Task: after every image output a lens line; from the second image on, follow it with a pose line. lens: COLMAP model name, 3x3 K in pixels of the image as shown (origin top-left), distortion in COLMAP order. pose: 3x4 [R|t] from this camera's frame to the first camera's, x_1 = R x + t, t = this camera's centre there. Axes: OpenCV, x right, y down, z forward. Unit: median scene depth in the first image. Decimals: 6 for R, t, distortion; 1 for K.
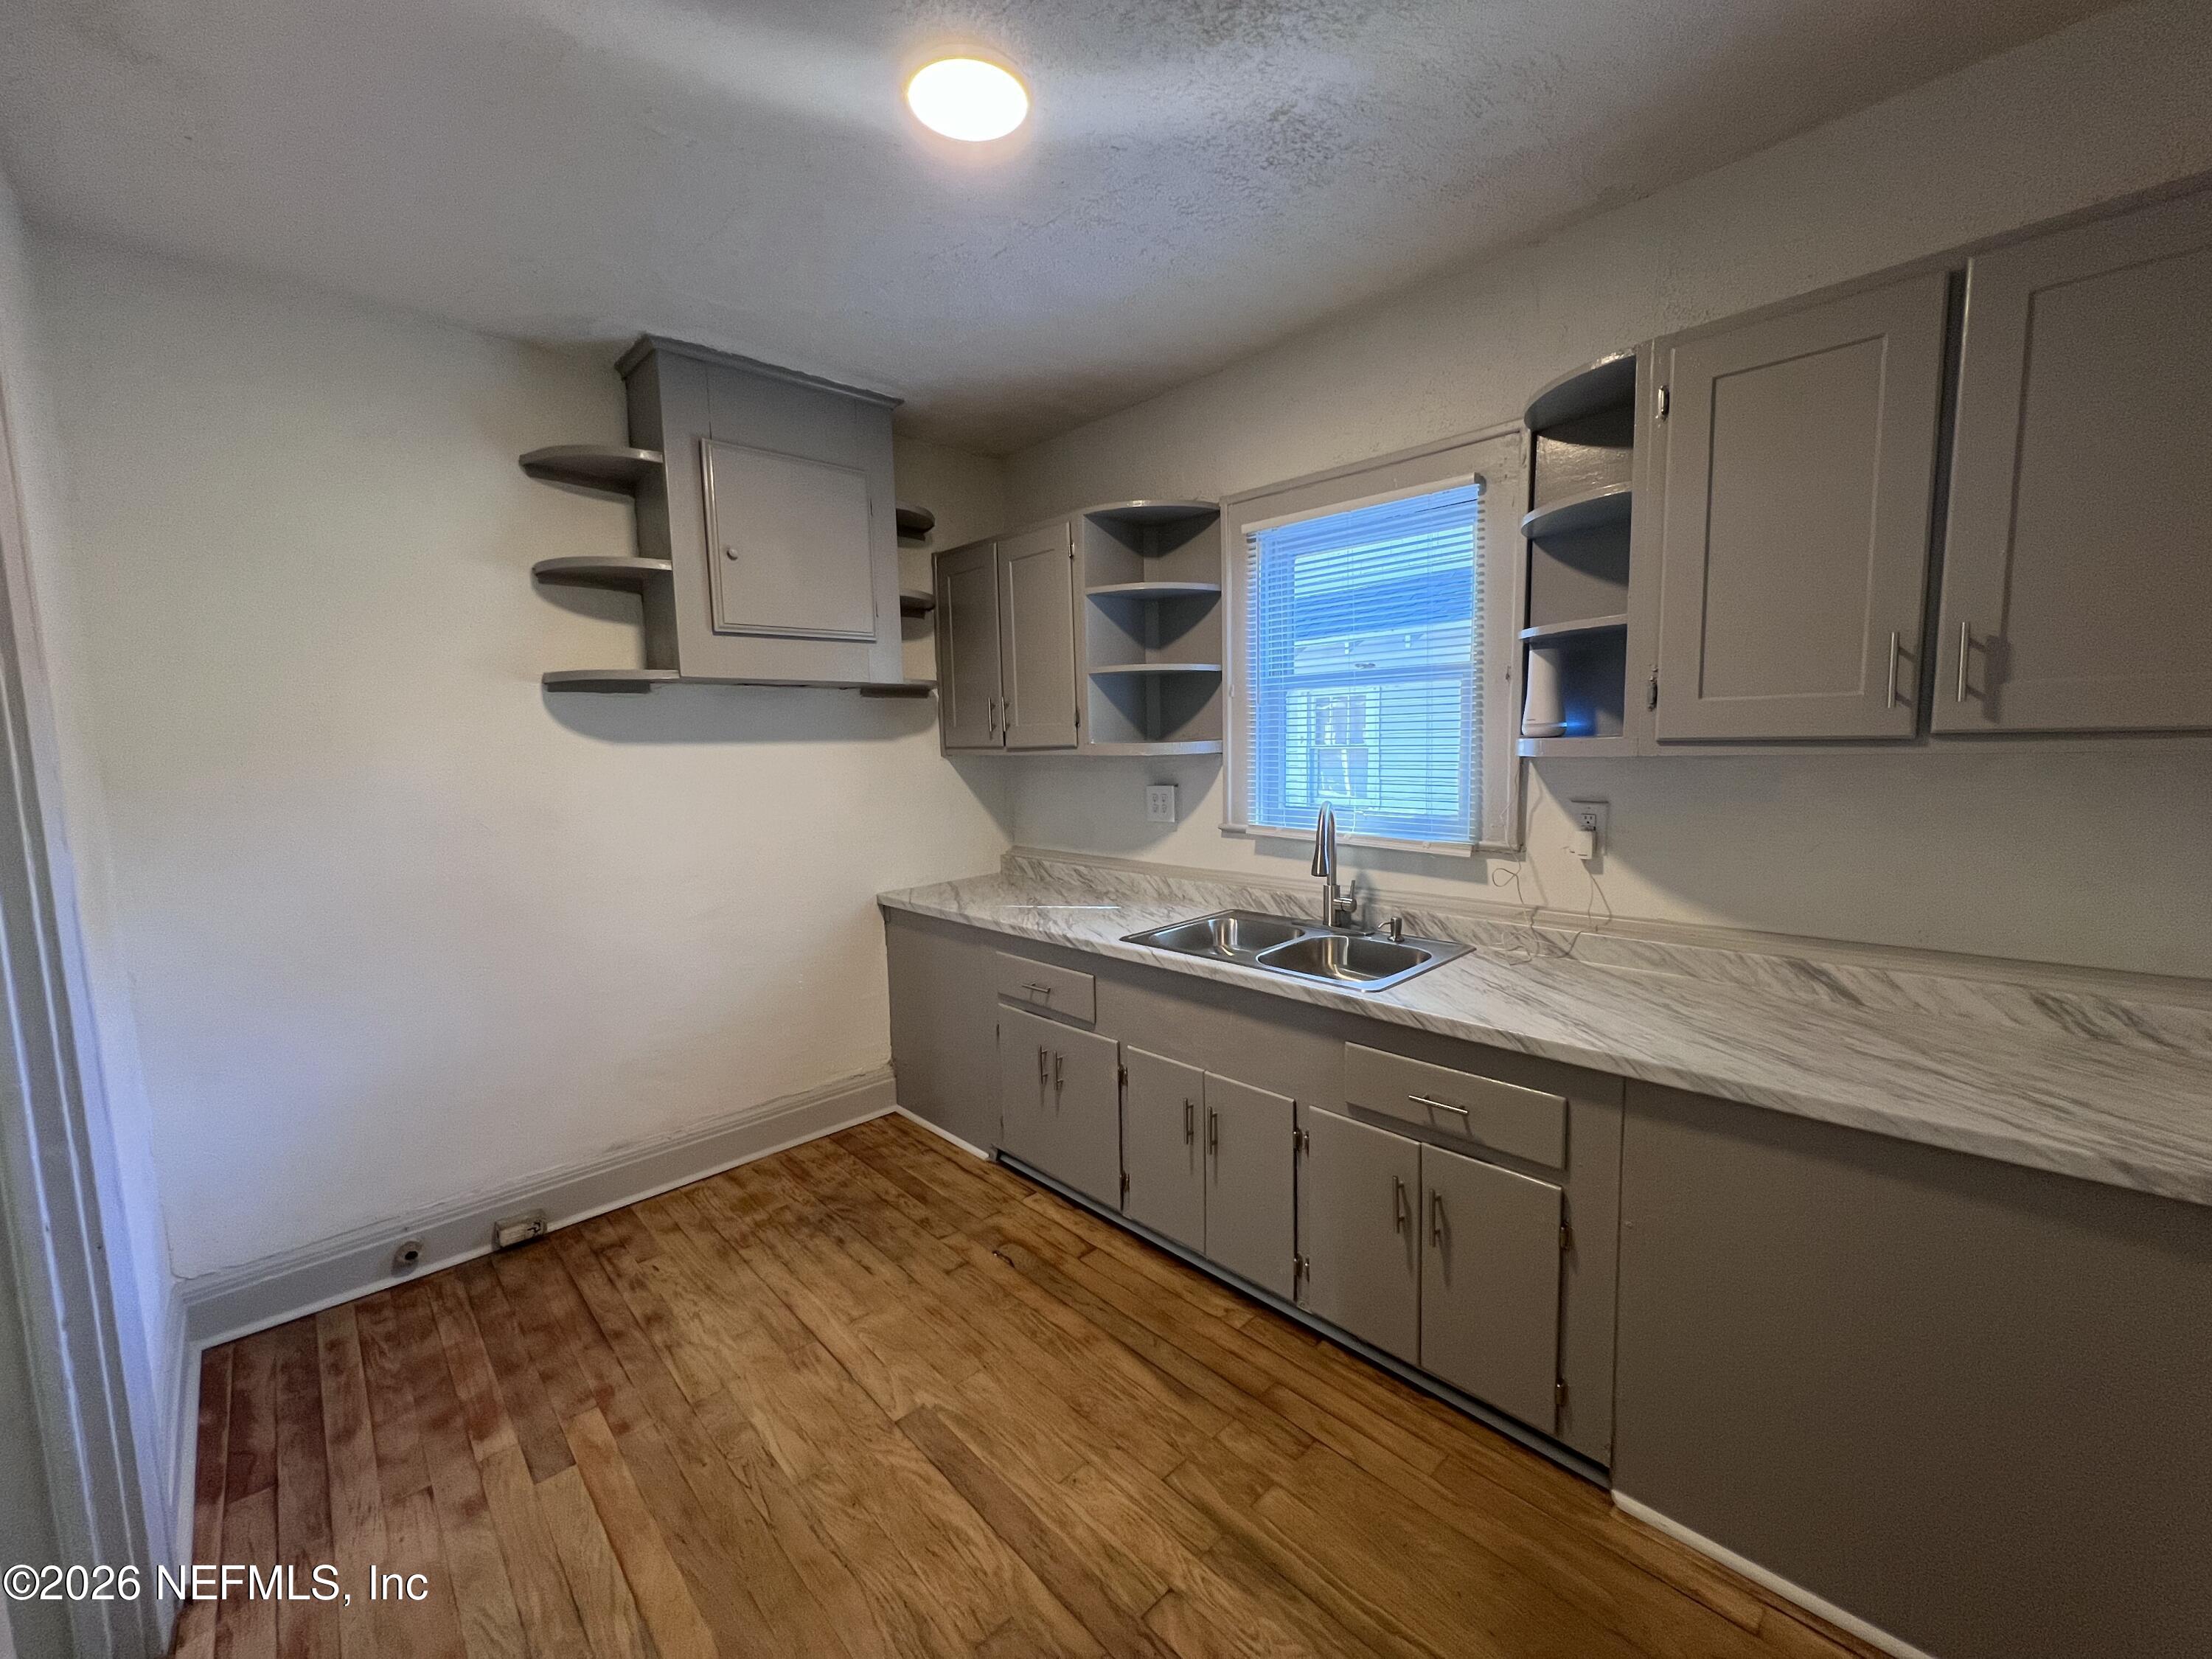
lens RADIAL K [[884.2, 0, 1106.0], [0, 884.2, 829.5], [0, 0, 1]] dist [-0.002170, 0.000331]
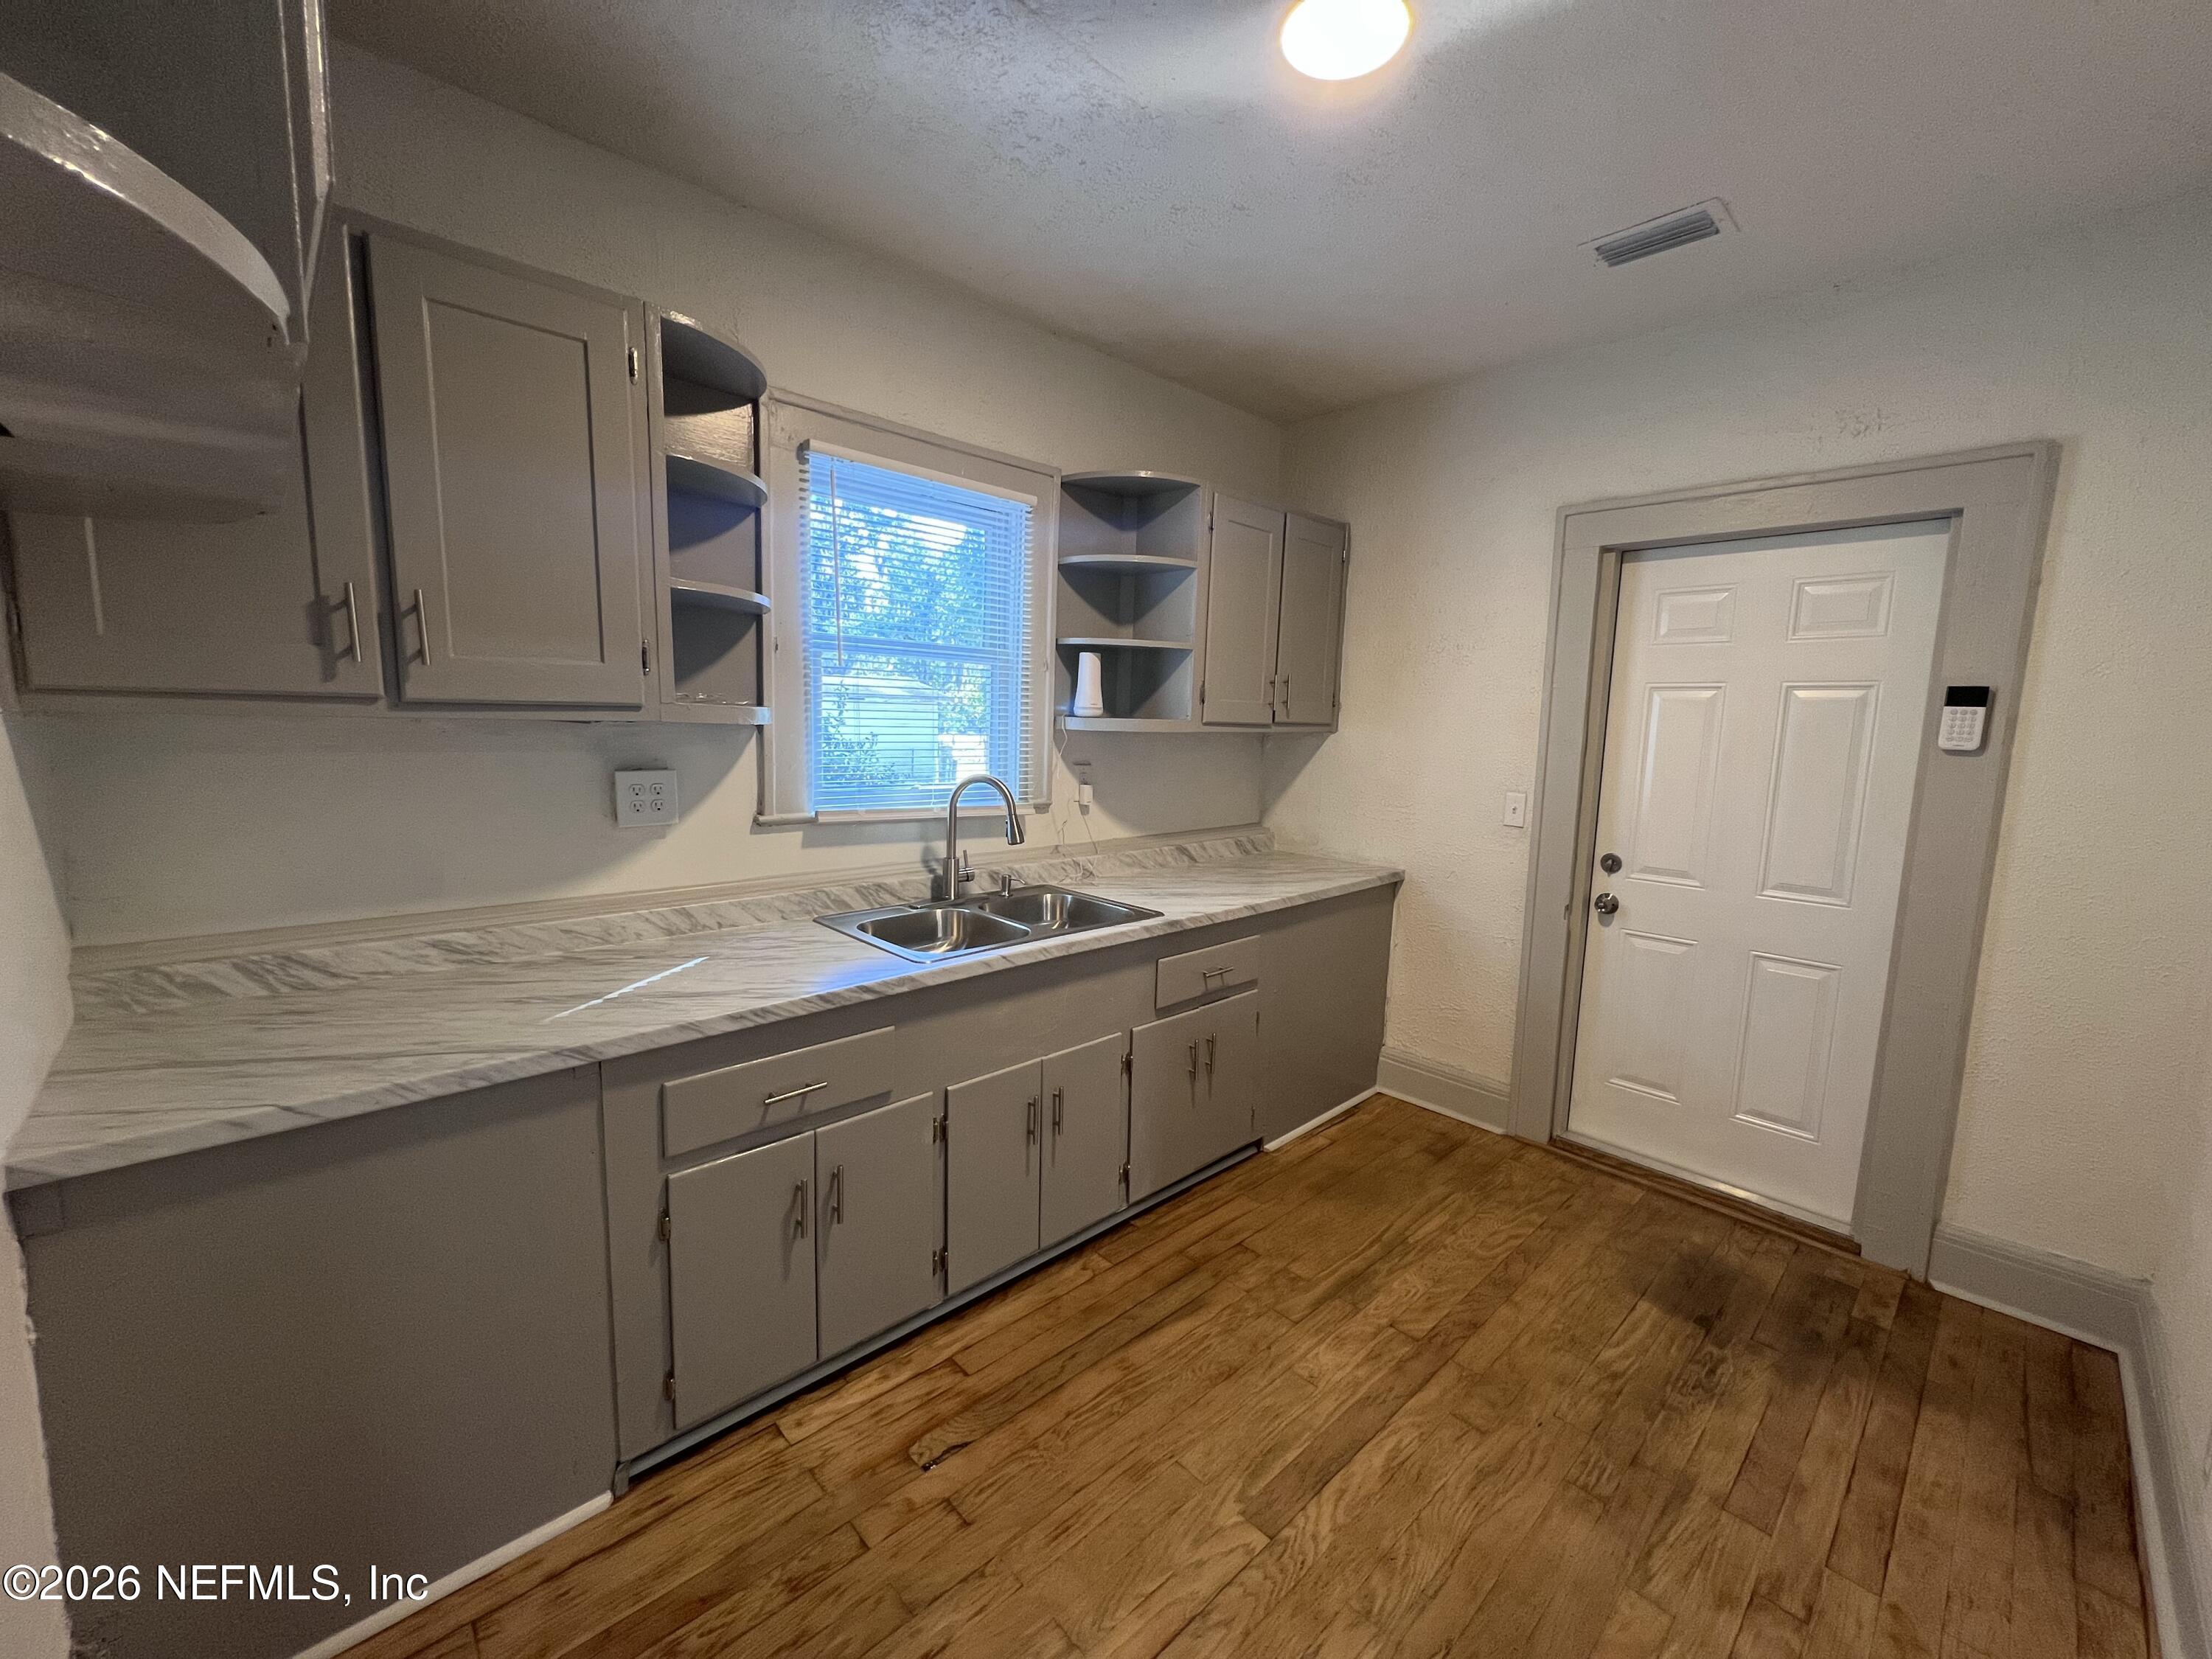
lens RADIAL K [[886.8, 0, 1105.4], [0, 886.8, 826.0], [0, 0, 1]] dist [-0.002242, 0.000908]
pose [[0.000446, -0.095035, 0.995474, -0.923016], [0.078928, 0.992372, 0.094704, -0.068731], [-0.996880, 0.078528, 0.007943, 1.017883]]
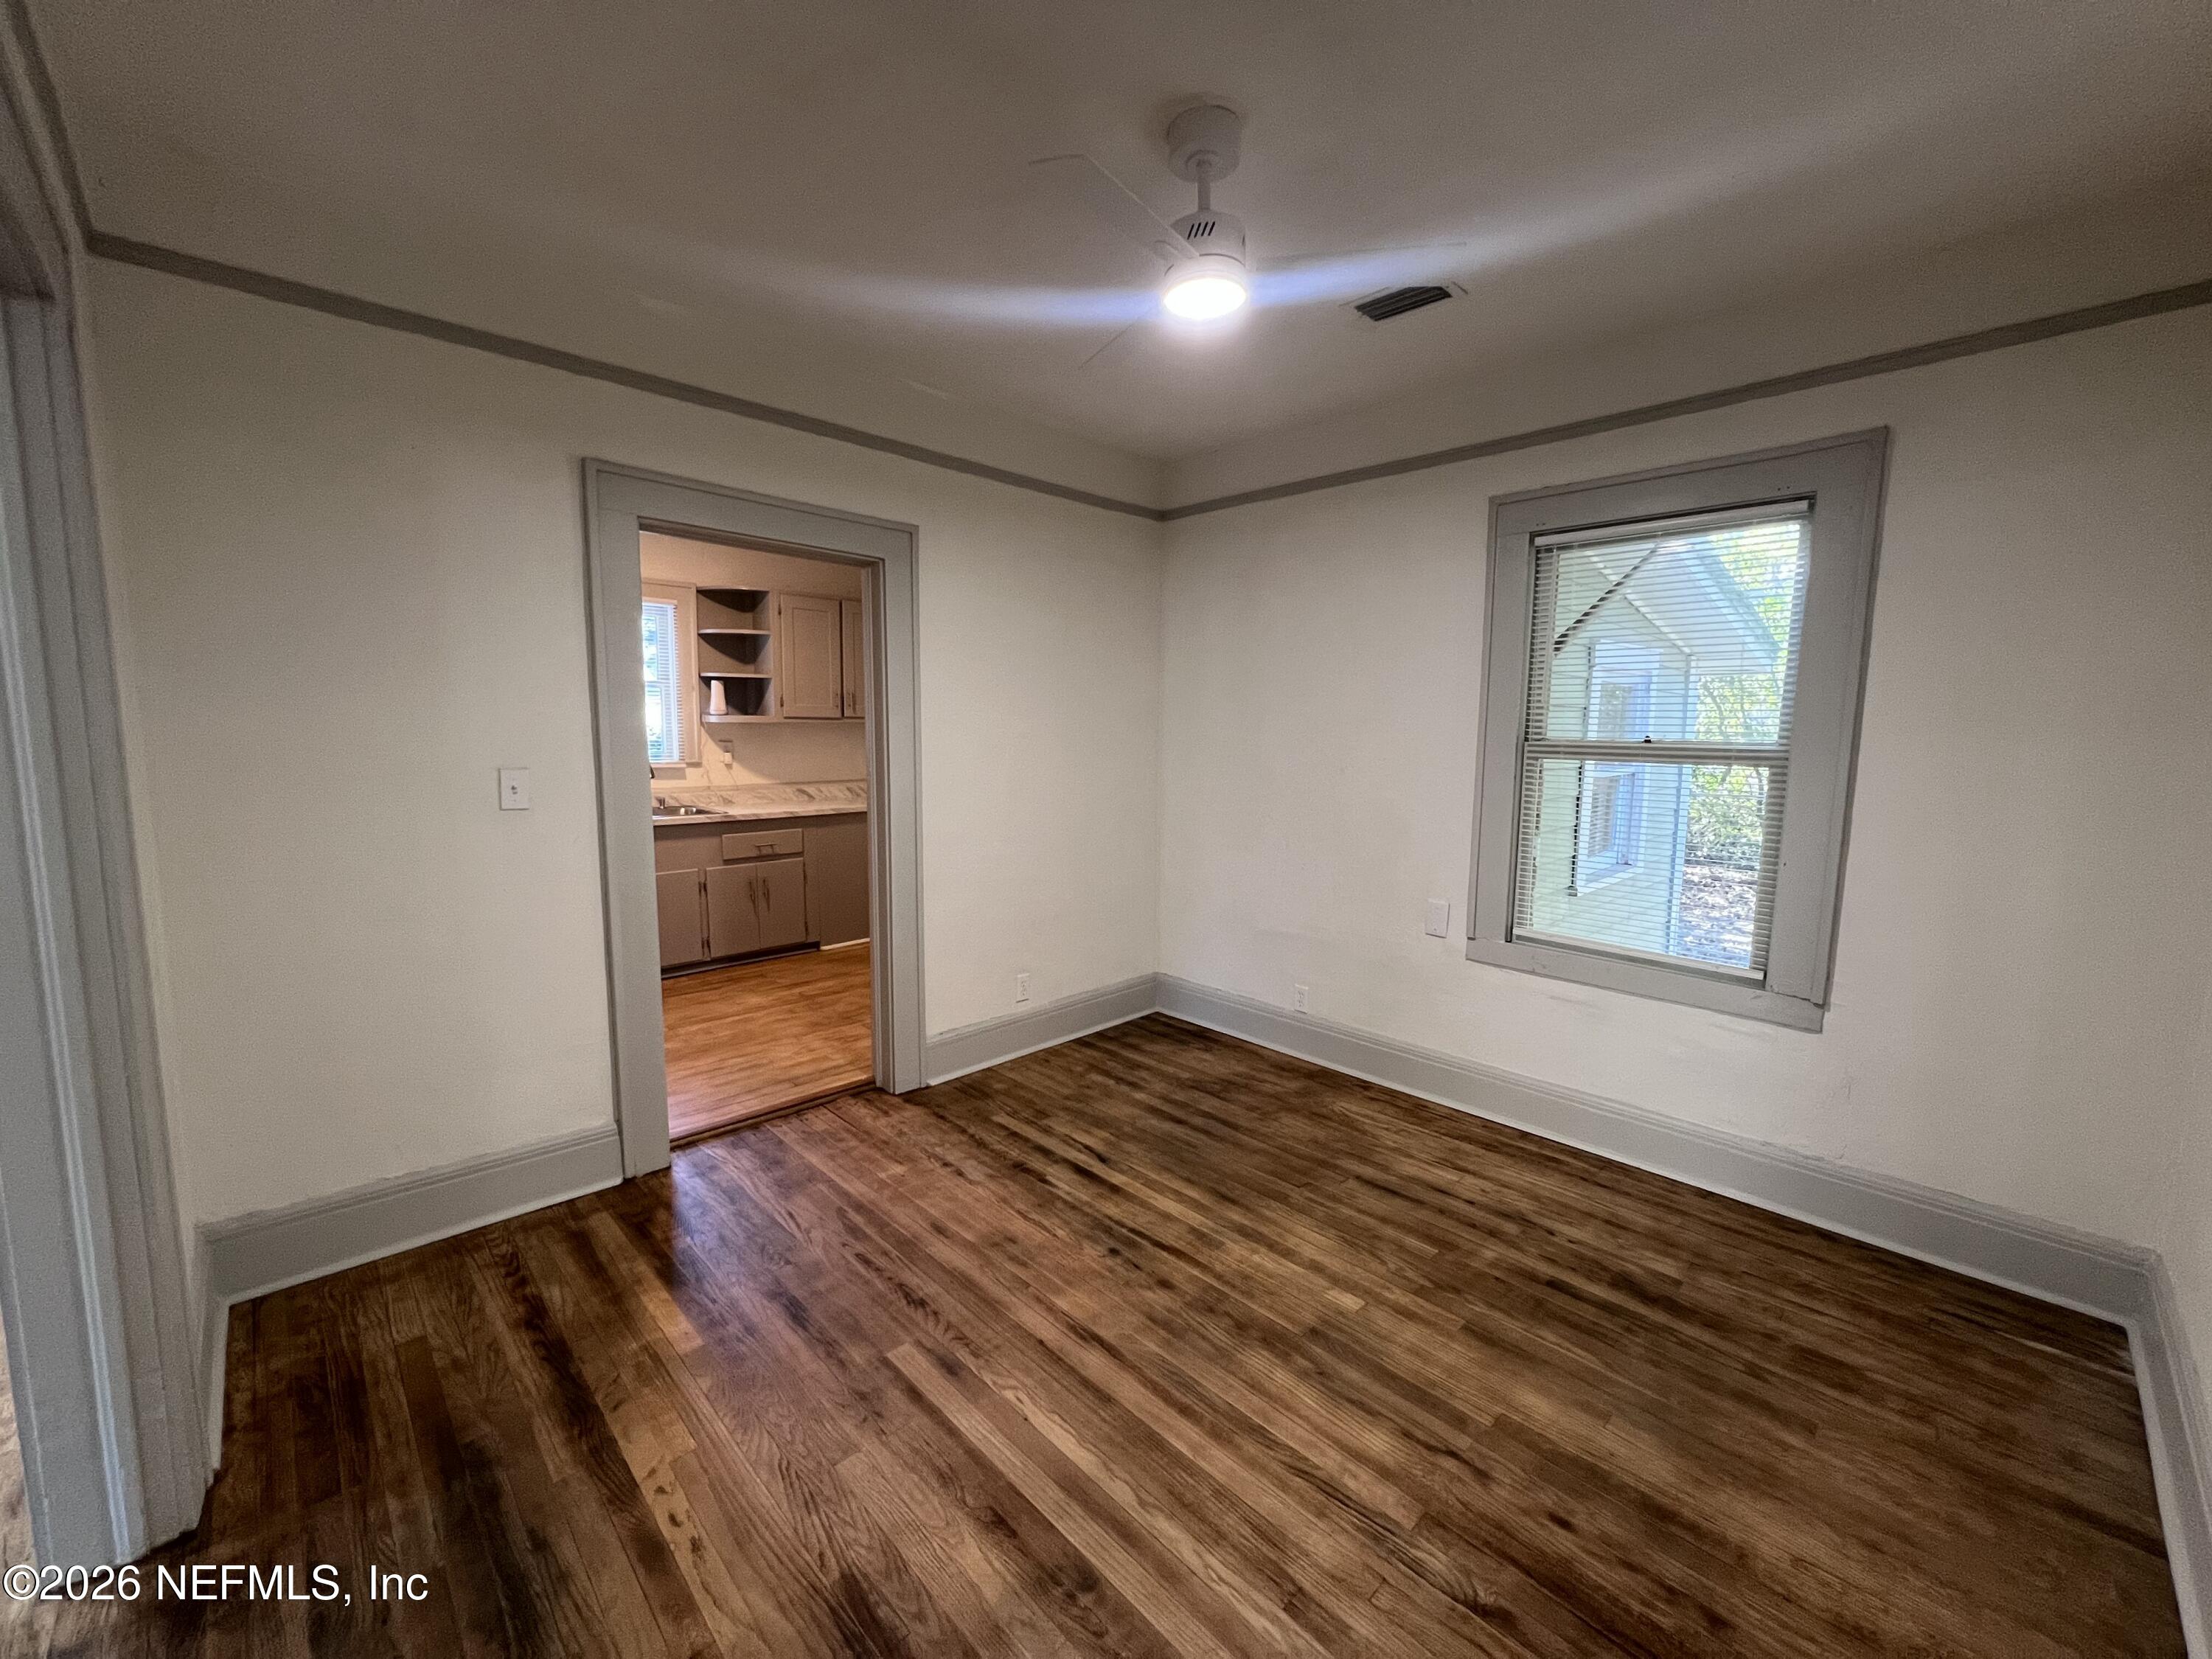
lens RADIAL K [[884.2, 0, 1106.0], [0, 884.2, 829.5], [0, 0, 1]] dist [-0.002170, 0.000331]
pose [[0.000944, -0.098425, 0.995144, -2.142148], [0.093709, 0.990774, 0.097904, 0.077958], [-0.995599, 0.093162, 0.010158, -0.103373]]
